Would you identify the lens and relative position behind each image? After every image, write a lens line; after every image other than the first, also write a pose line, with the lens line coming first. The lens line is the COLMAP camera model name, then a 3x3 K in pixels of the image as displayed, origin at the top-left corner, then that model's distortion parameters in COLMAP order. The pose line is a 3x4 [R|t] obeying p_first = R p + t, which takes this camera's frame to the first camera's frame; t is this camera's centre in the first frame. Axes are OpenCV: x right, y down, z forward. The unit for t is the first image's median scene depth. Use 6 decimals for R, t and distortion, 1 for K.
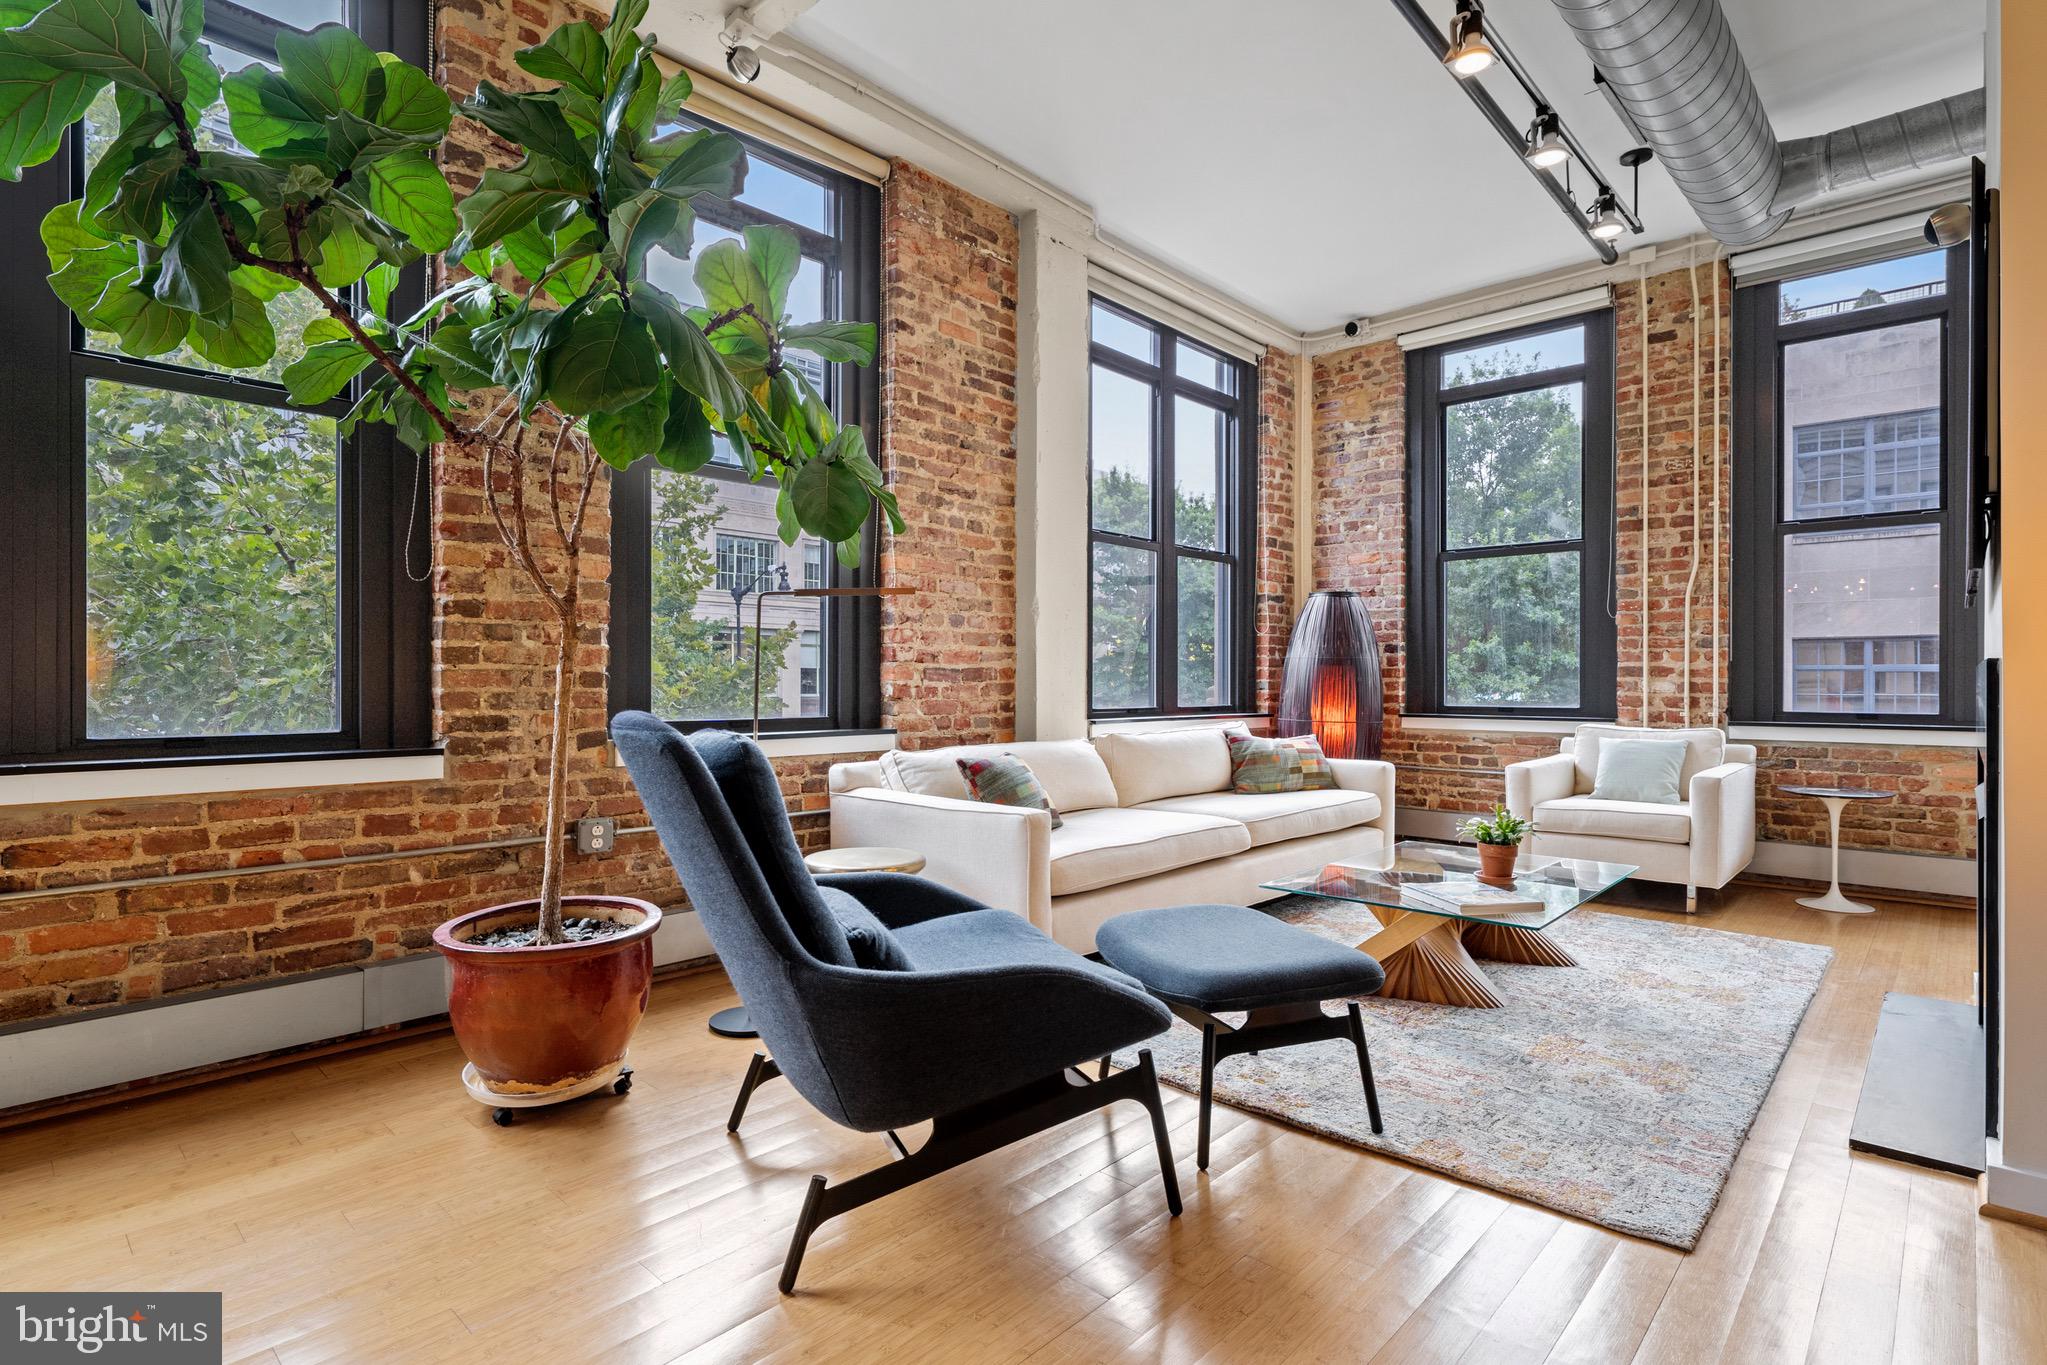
lens RADIAL K [[1004.7, 0, 1019.6], [0, 1004.7, 685.1], [0, 0, 1]] dist [-0.000735, 0.000846]
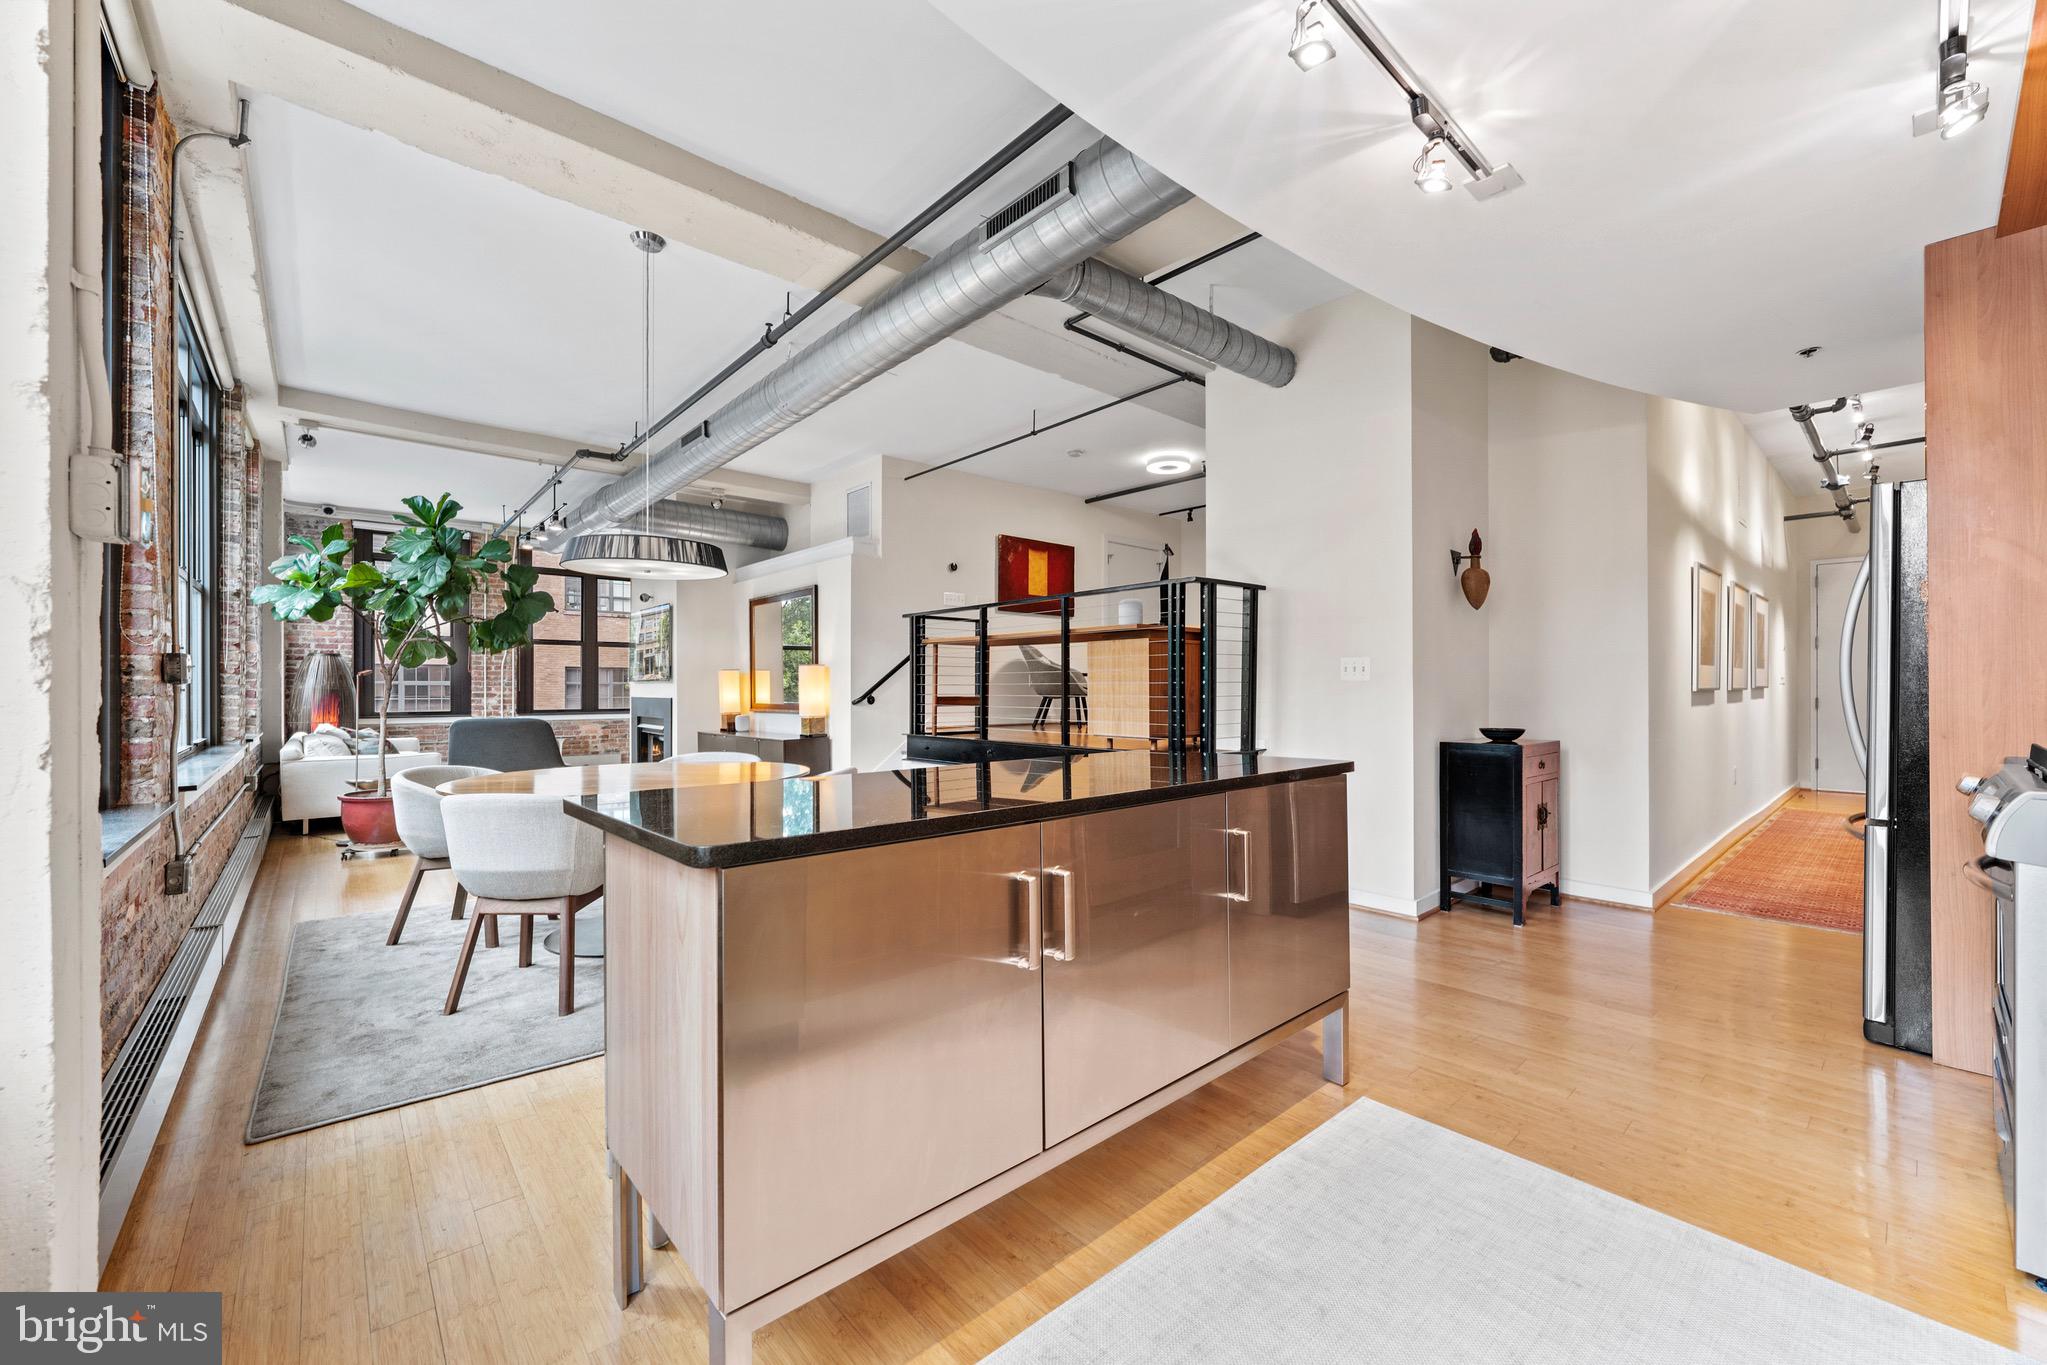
lens RADIAL K [[790.4, 0, 1027.6], [0, 790.4, 685.9], [0, 0, 1]] dist [-0.008692, 0.001346]
pose [[0.091592, -0.000999, 0.995796, -1.636121], [0.003306, 0.999994, 0.000699, -0.046378], [-0.995791, 0.003228, 0.091595, -0.685266]]
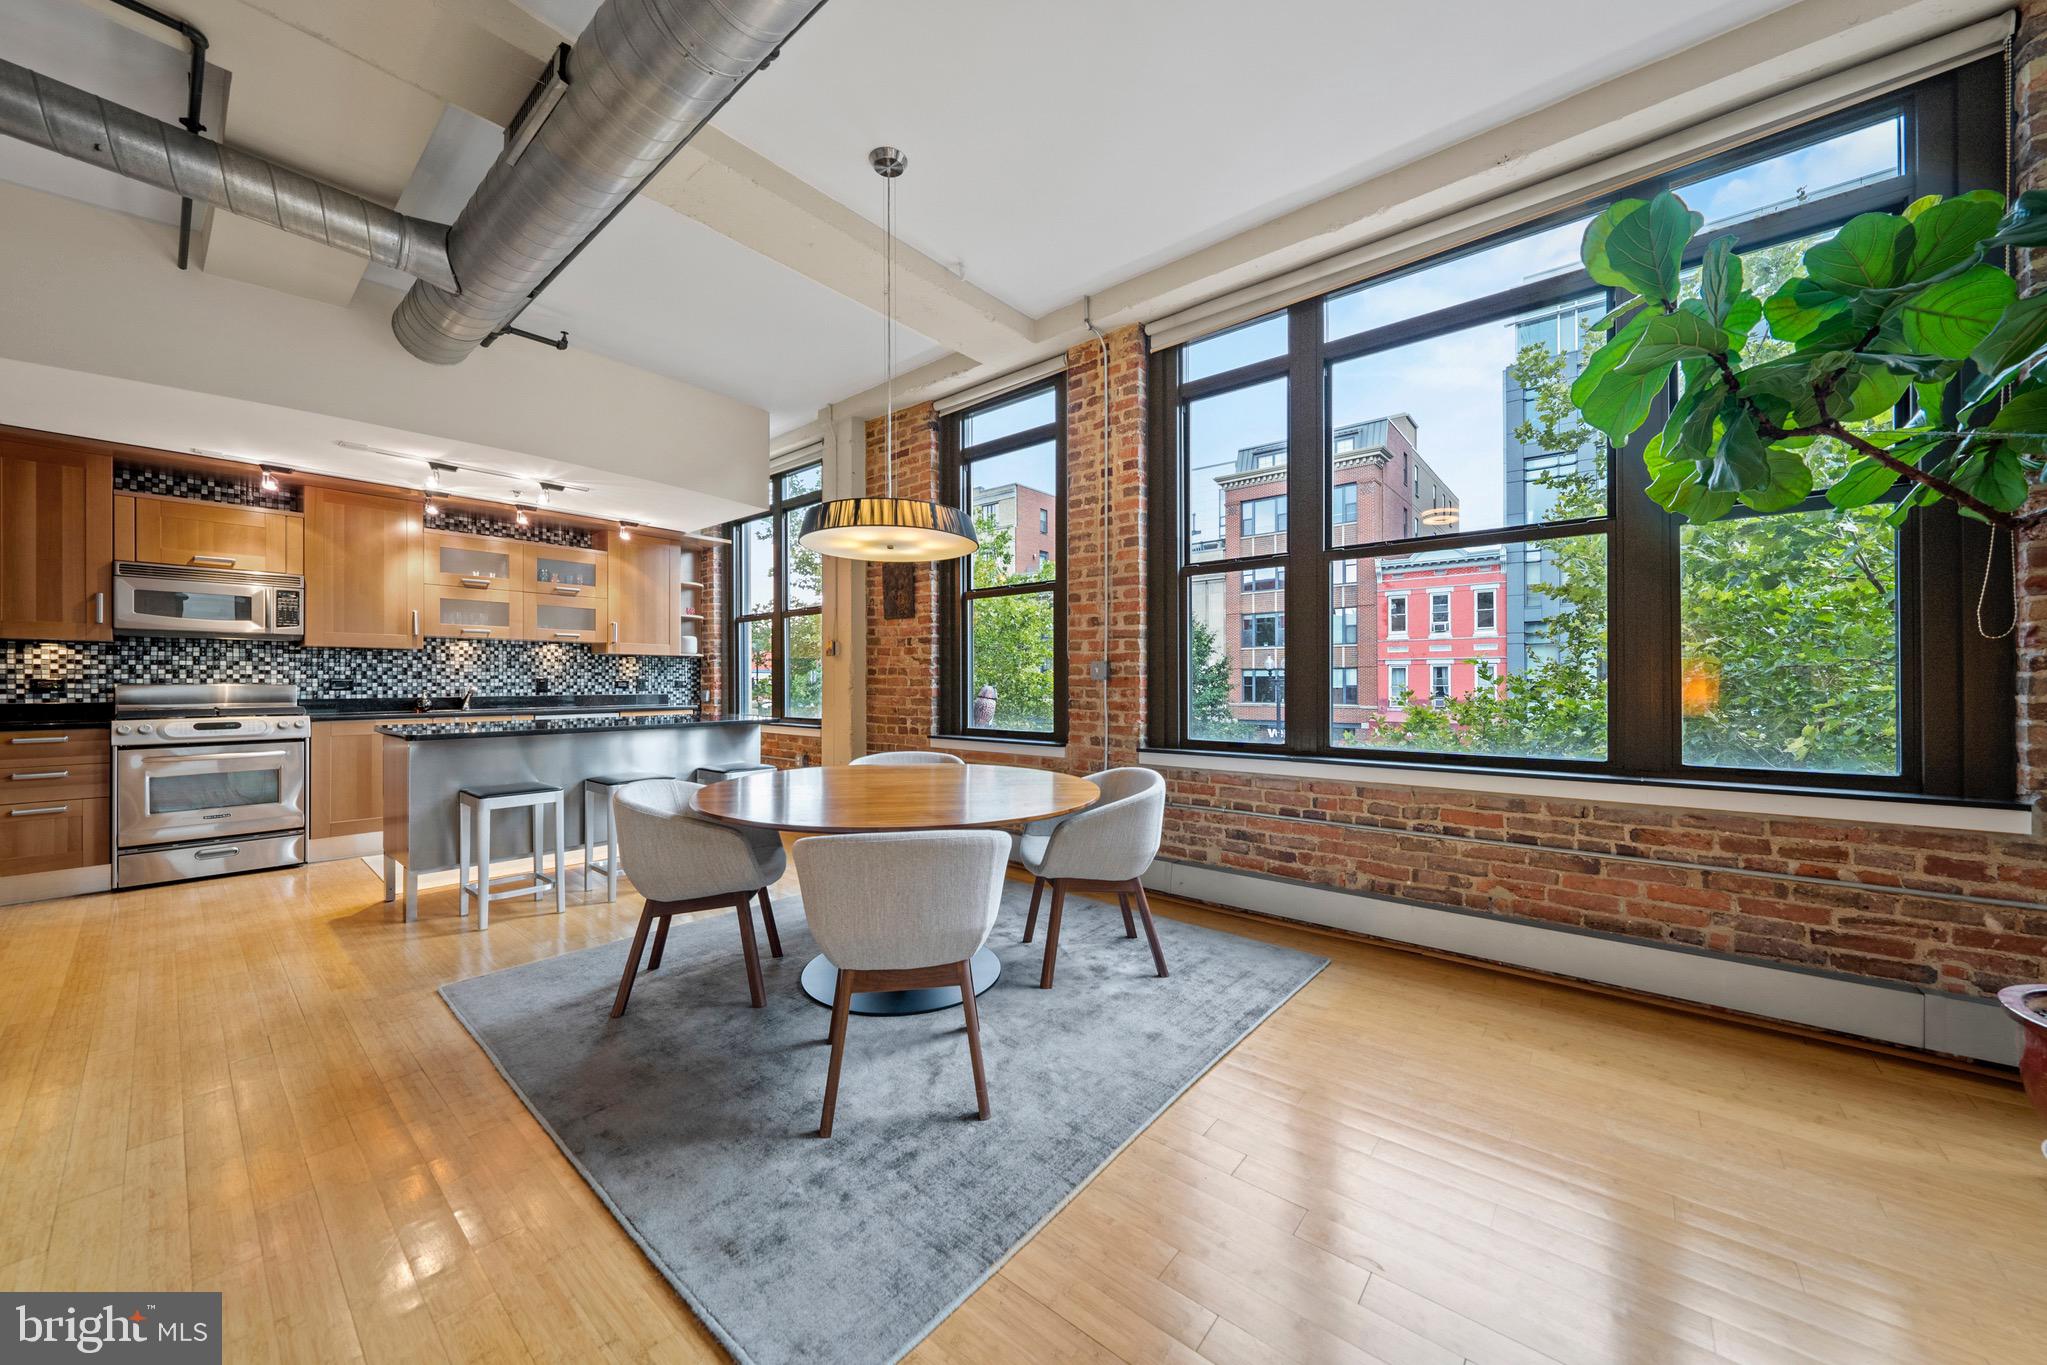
lens RADIAL K [[725.0, 0, 1030.1], [0, 725.0, 680.5], [0, 0, 1]] dist [-0.006082, 0.001221]
pose [[0.058305, -0.005193, -0.998285, 0.064070], [0.001747, 0.999985, -0.005100, -0.044440], [0.998297, -0.001447, 0.058313, -0.028182]]
